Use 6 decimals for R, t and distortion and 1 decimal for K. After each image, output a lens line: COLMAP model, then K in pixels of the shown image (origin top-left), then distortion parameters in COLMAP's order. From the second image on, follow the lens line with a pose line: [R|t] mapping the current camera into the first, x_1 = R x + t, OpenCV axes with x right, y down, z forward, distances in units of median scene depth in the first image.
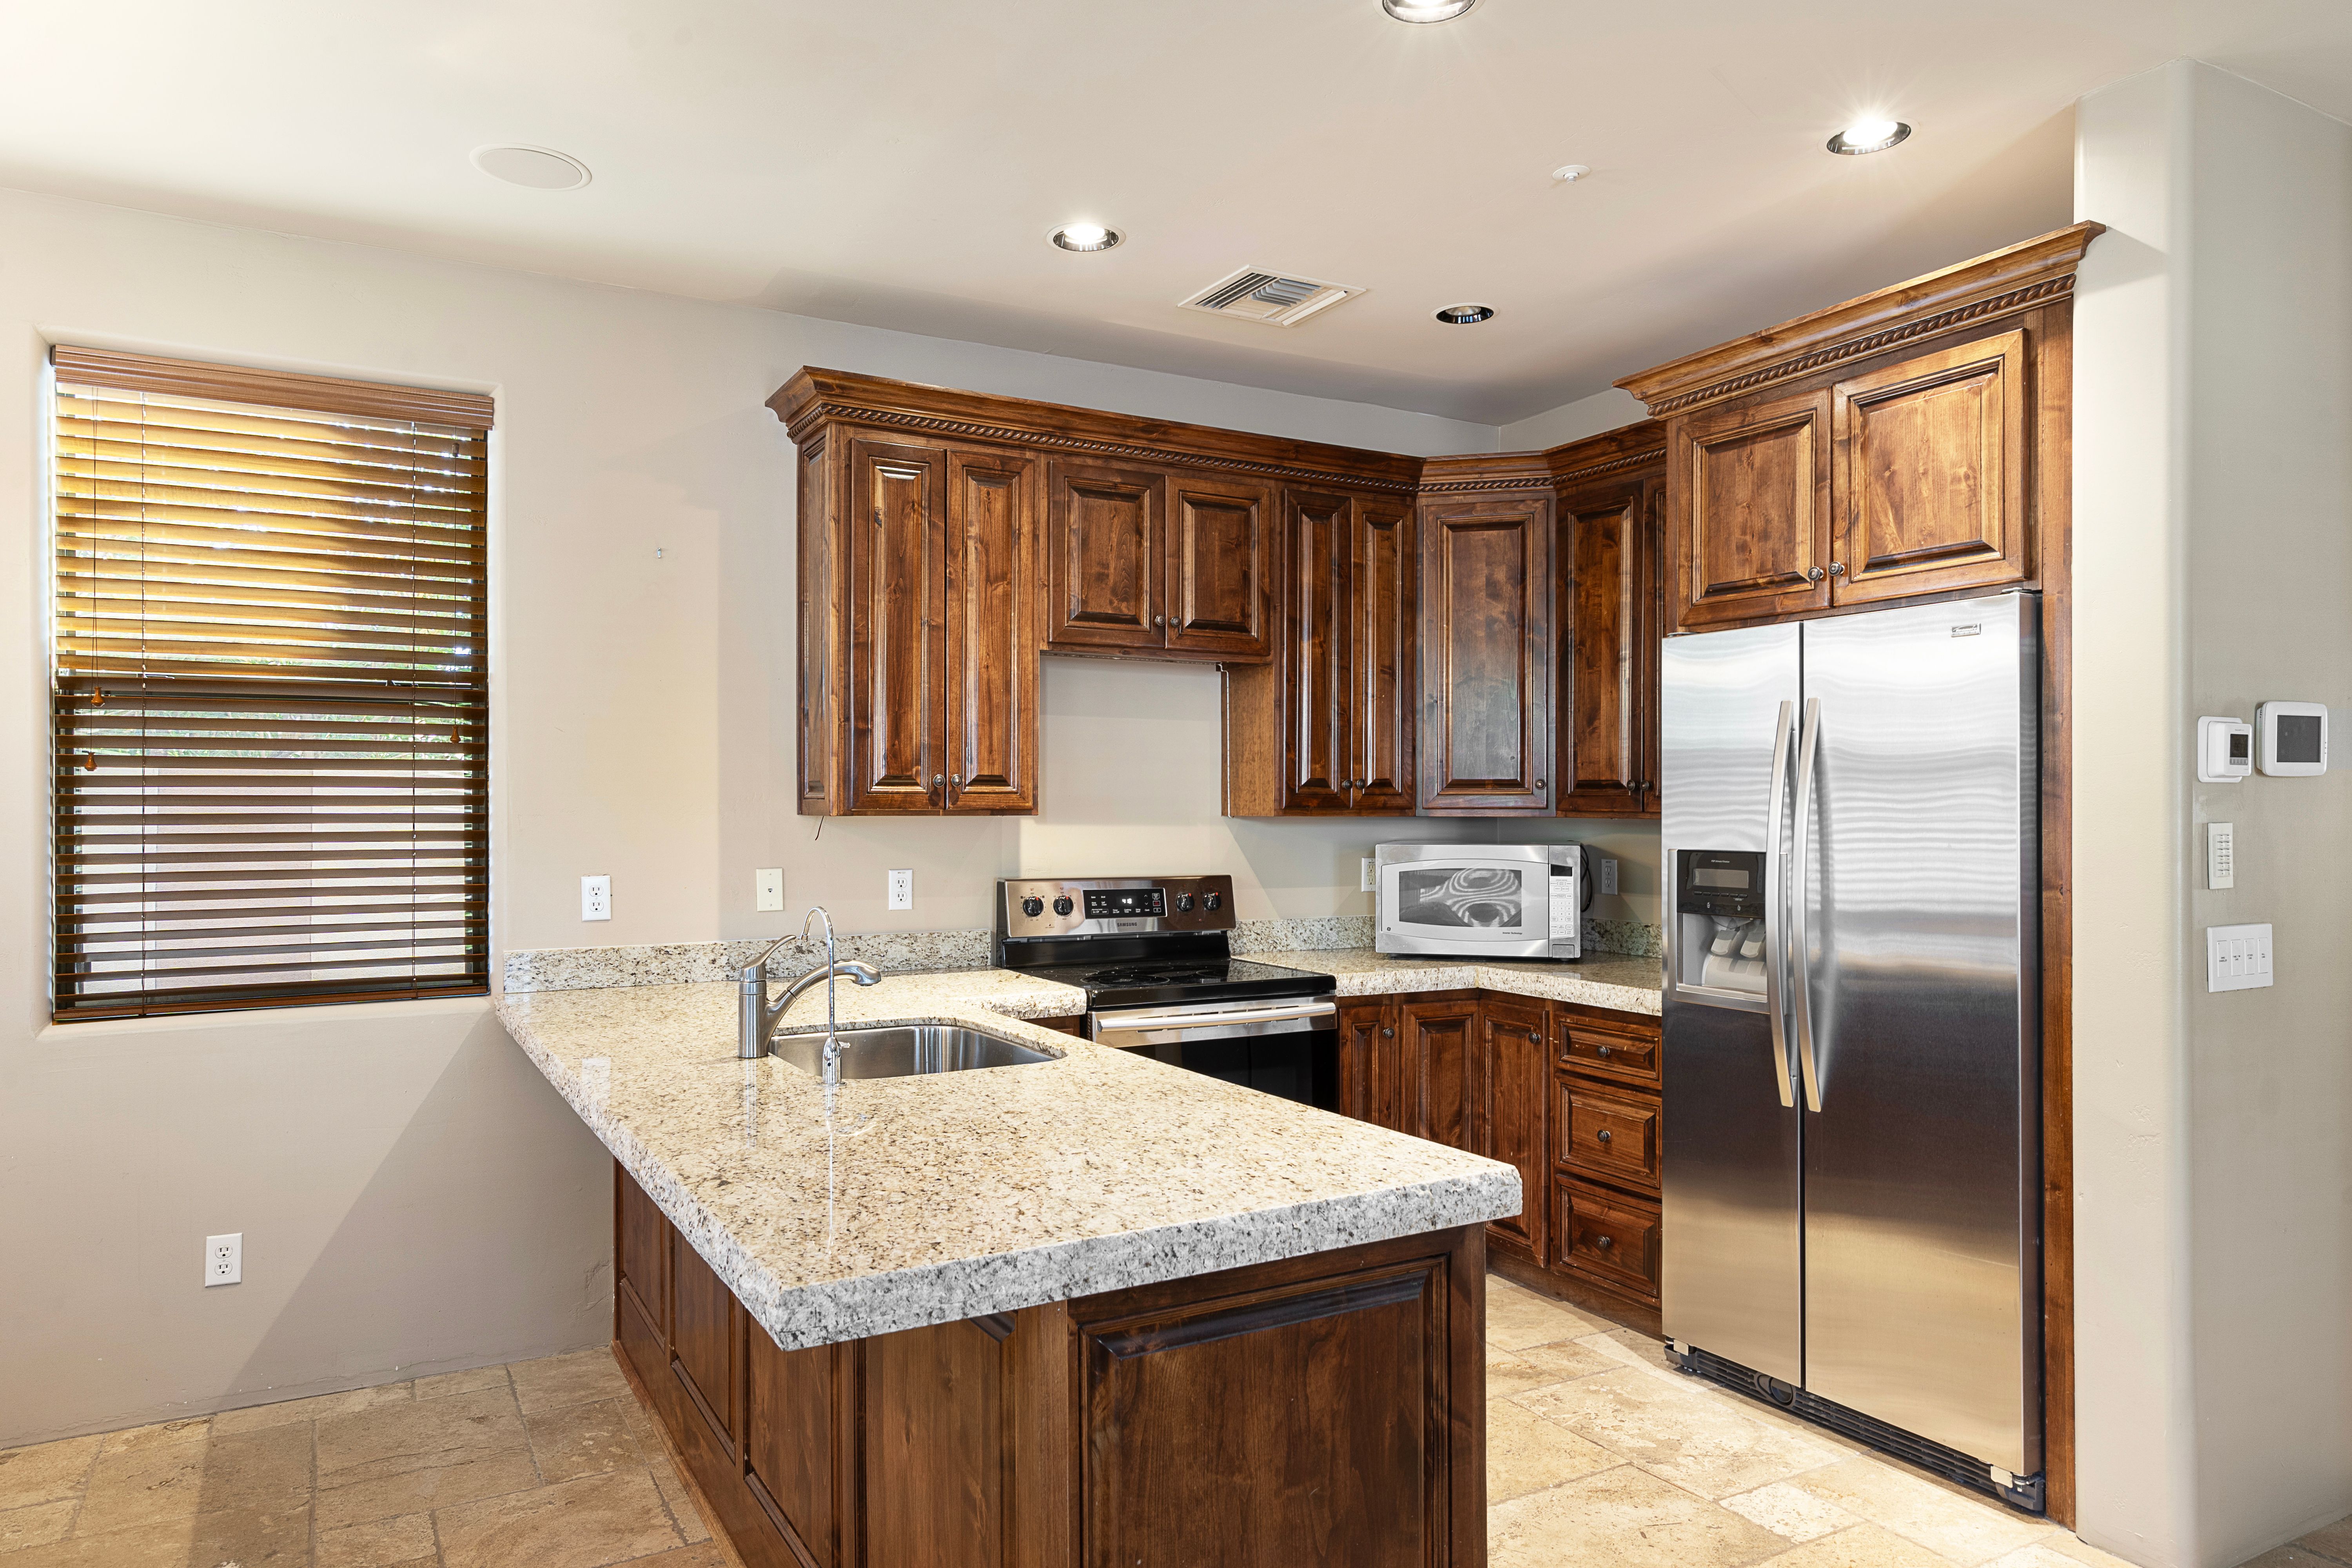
lens RADIAL K [[1508.6, 0, 1172.4], [0, 1508.6, 795.5], [0, 0, 1]] dist [0.010540, -0.002144]
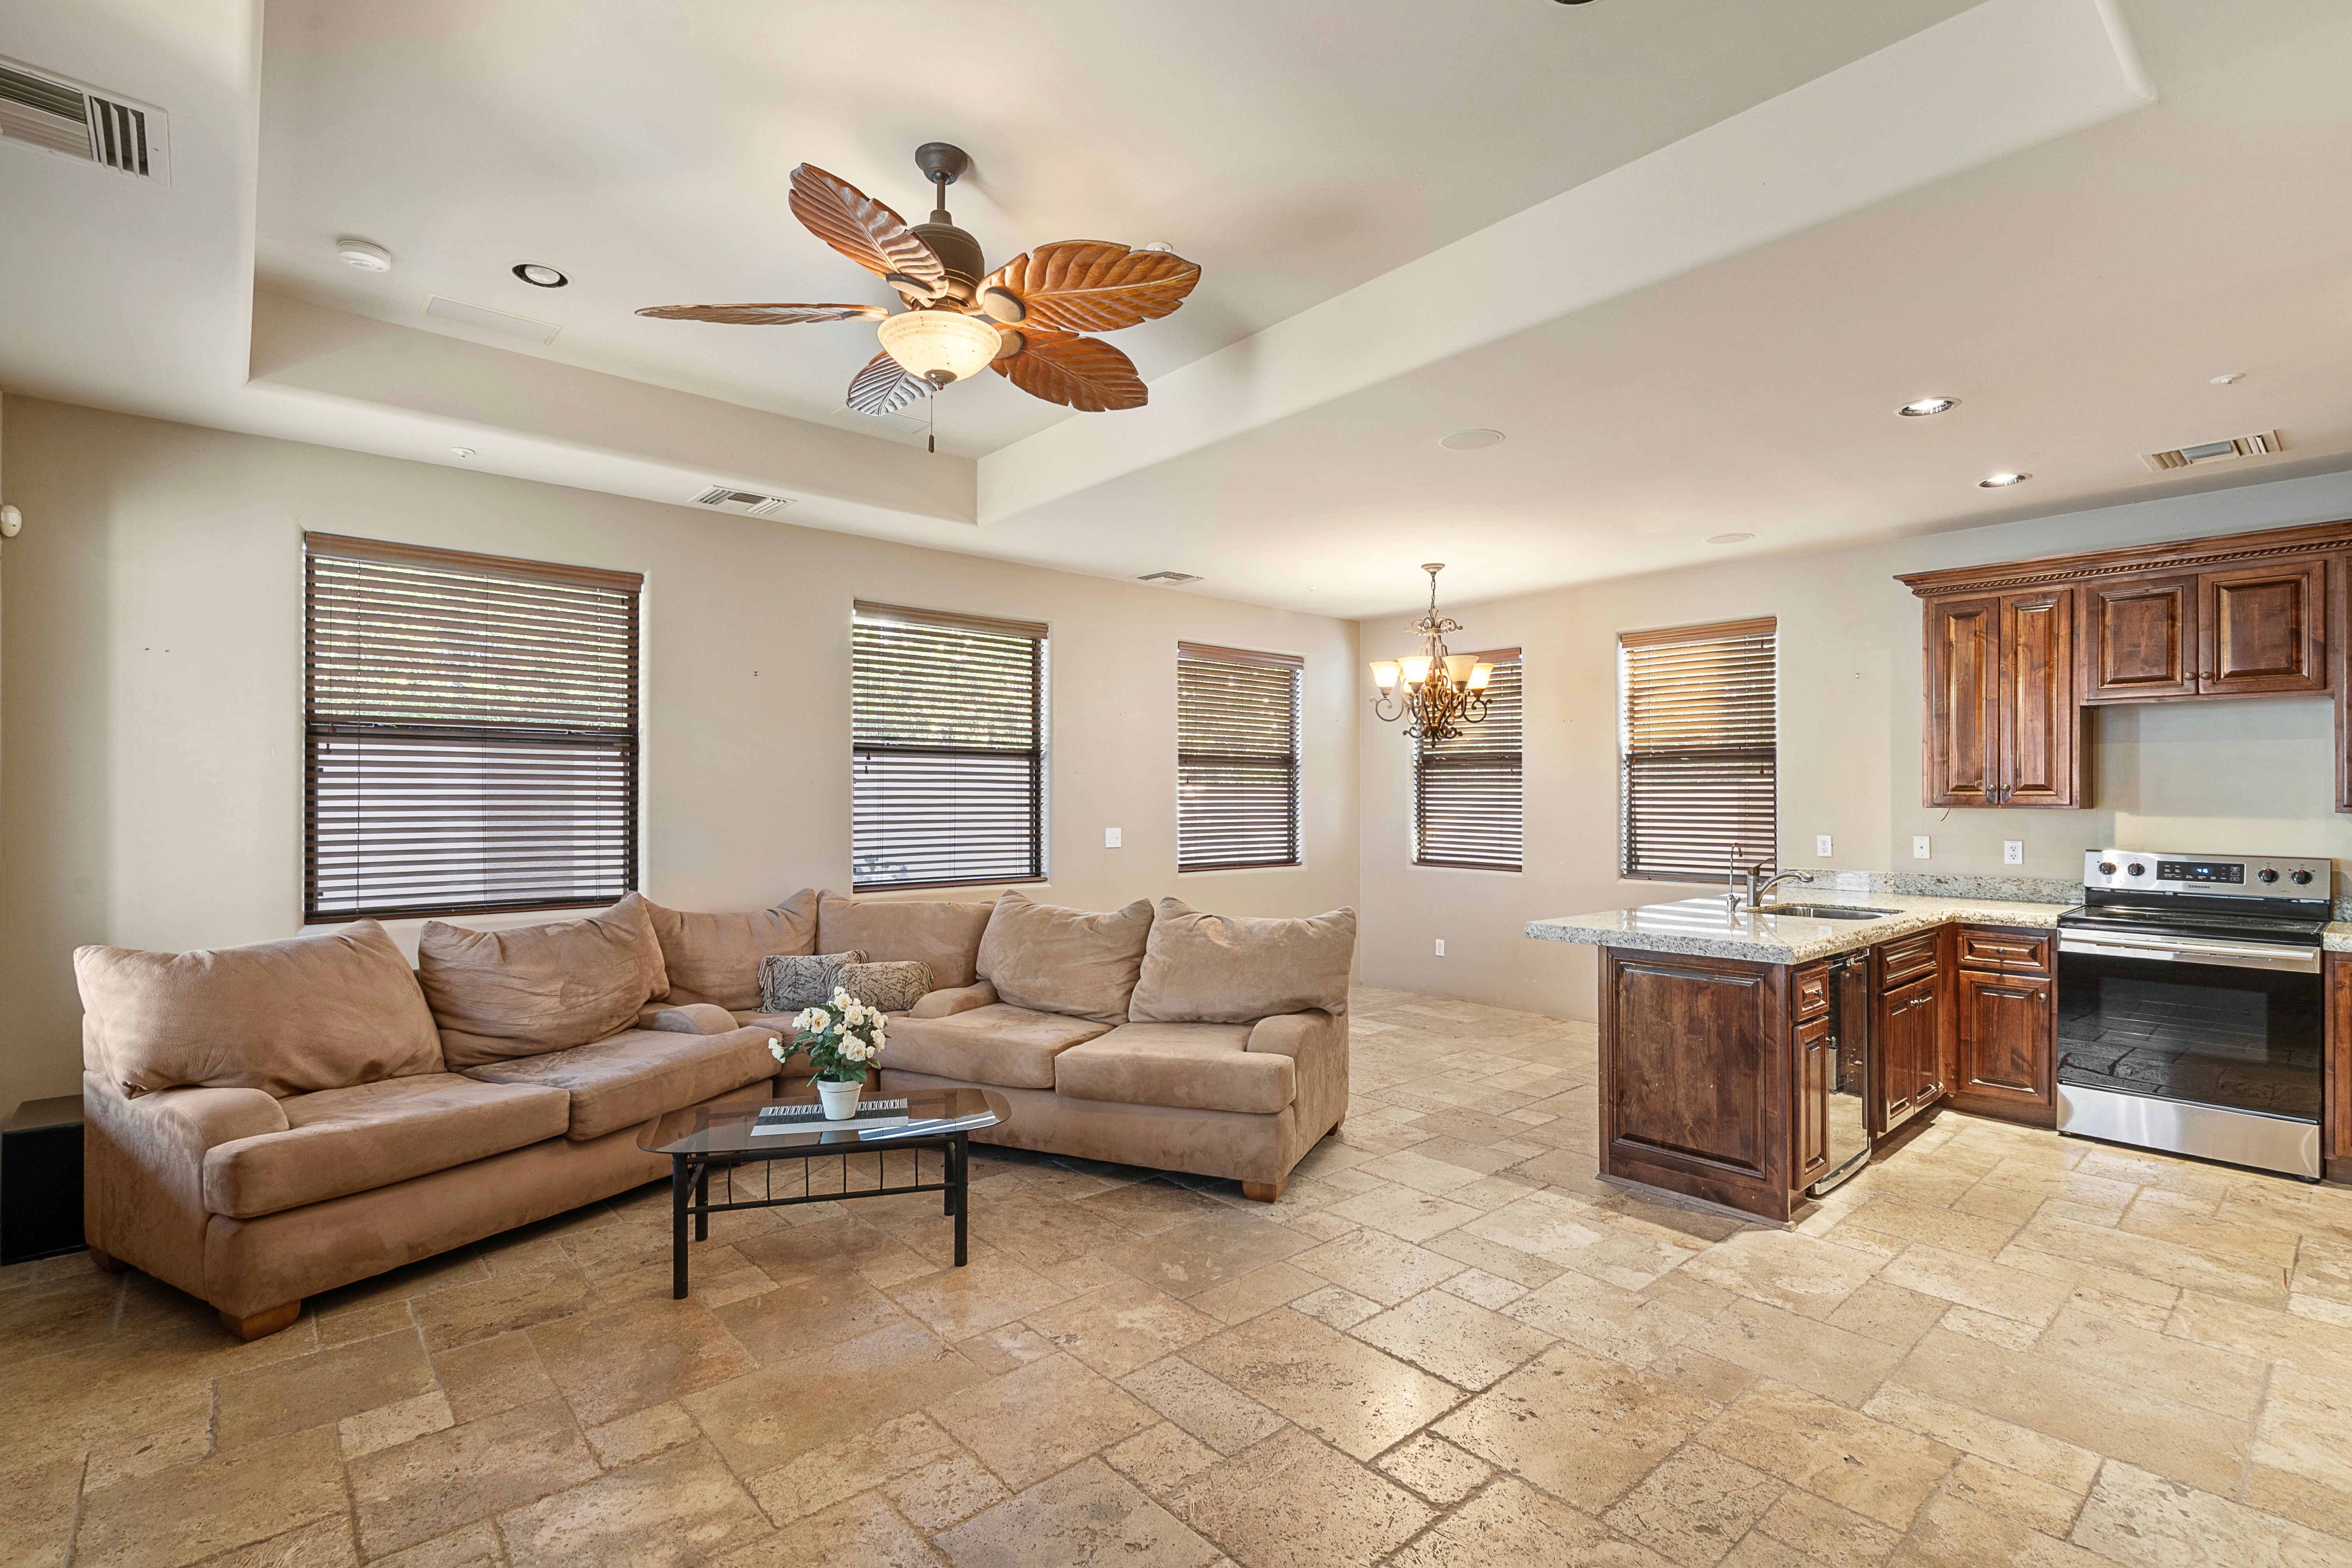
lens RADIAL K [[1074.7, 0, 1177.3], [0, 1074.7, 791.2], [0, 0, 1]] dist [0.000796, 0.000075]
pose [[0.211896, -0.004541, -0.977282, 0.938803], [0.000981, 0.999990, -0.004434, -0.002016], [0.977292, -0.000019, 0.211898, -0.201934]]
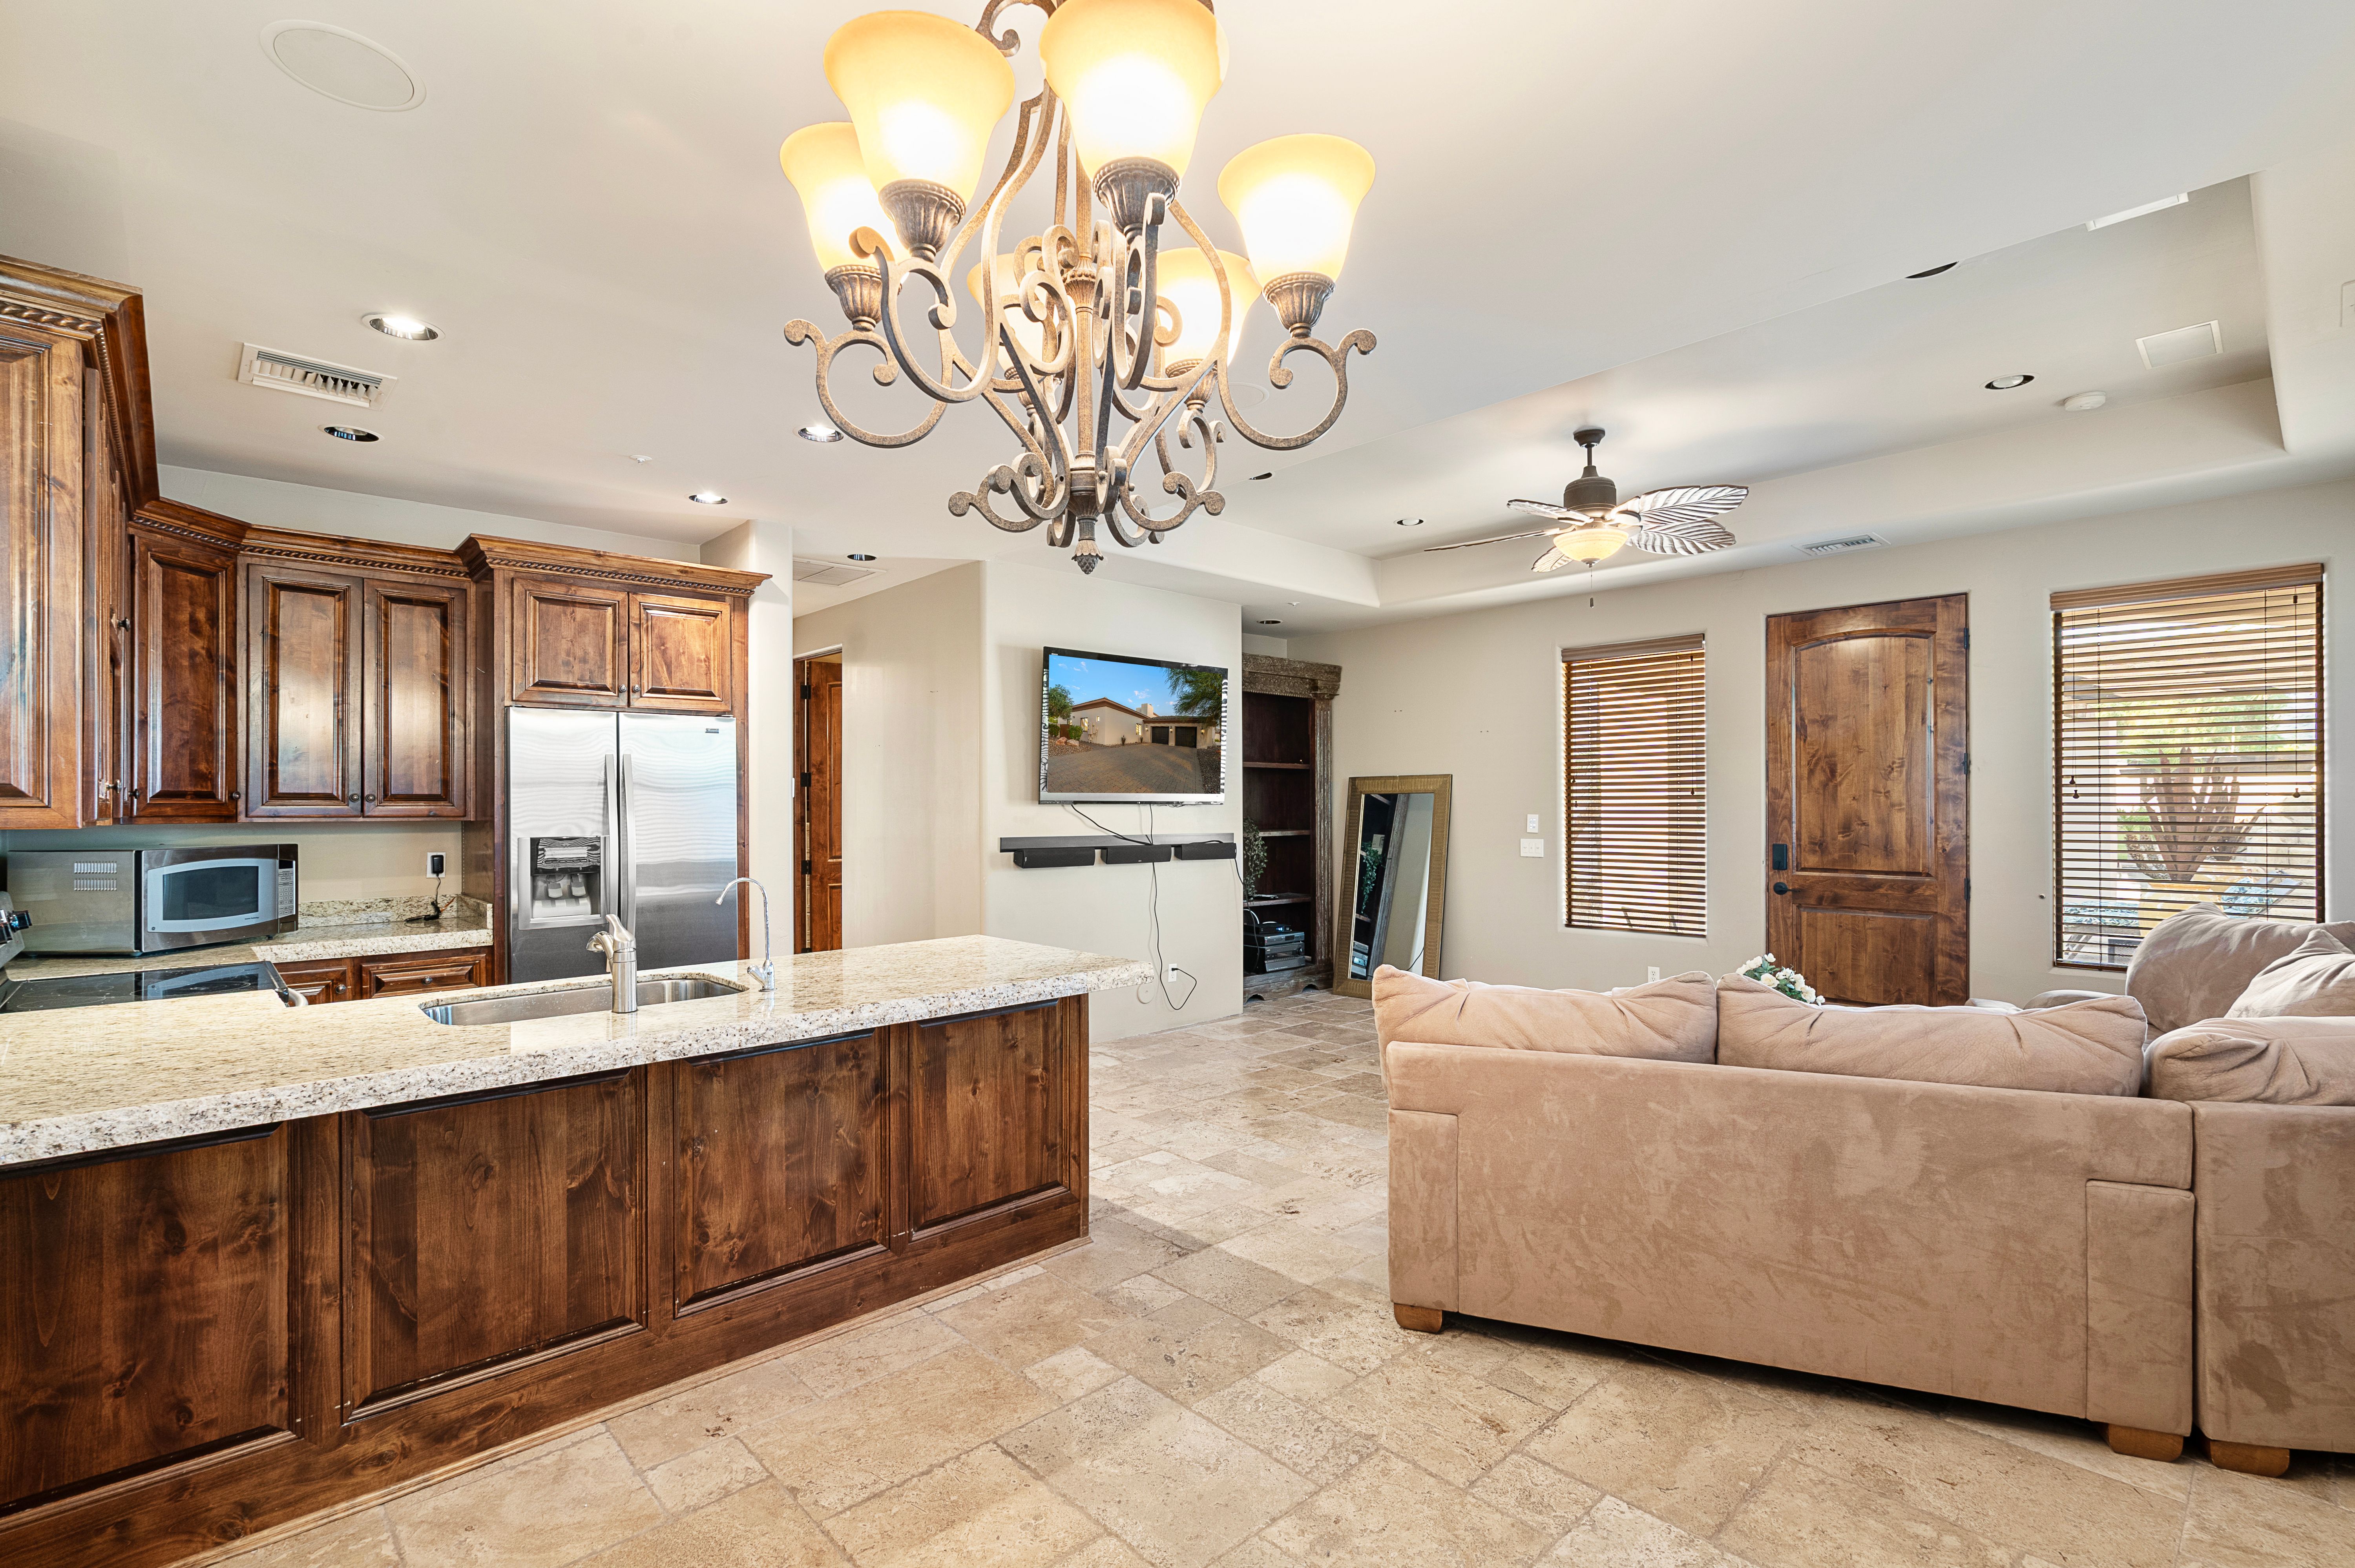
lens RADIAL K [[1075.9, 0, 1174.7], [0, 1075.9, 801.6], [0, 0, 1]] dist [0.000796, 0.000075]
pose [[-0.241780, 0.003148, 0.970326, -0.984985], [-0.000724, 0.999994, -0.003425, -0.000179], [-0.970331, -0.001531, -0.241776, 0.605355]]
